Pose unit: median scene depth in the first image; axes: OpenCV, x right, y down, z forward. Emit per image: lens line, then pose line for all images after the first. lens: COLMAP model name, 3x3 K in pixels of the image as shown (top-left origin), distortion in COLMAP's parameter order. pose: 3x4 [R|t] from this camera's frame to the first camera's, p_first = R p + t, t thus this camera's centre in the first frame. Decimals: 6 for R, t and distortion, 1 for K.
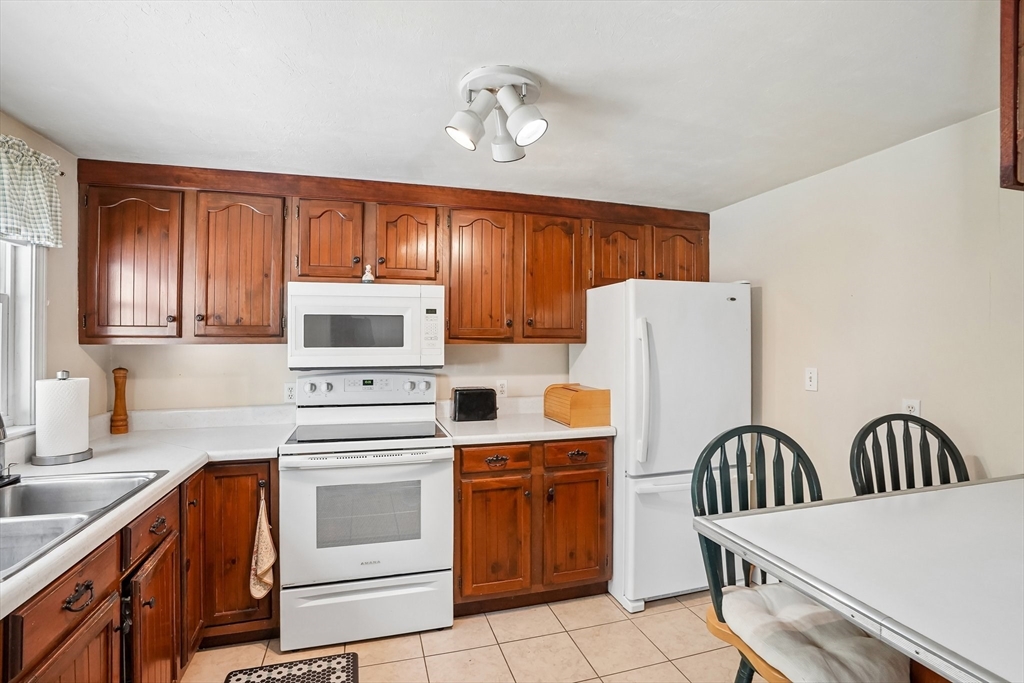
lens RADIAL K [[501.8, 0, 512.0], [0, 501.8, 341.5], [0, 0, 1]] dist [-0.014247, 0.000949]
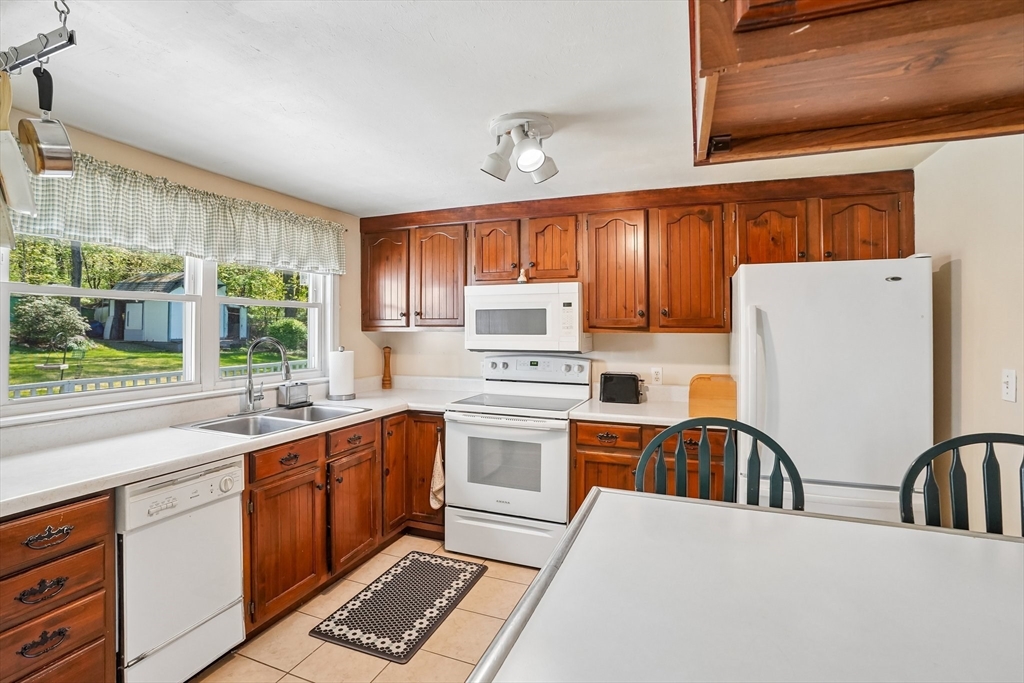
lens RADIAL K [[493.0, 0, 509.4], [0, 493.0, 333.2], [0, 0, 1]] dist [-0.014131, 0.001186]
pose [[0.799650, 0.005846, -0.600438, 0.439237], [-0.005388, 0.999982, 0.002561, 0.004815], [0.600443, 0.001187, 0.799667, -0.003329]]
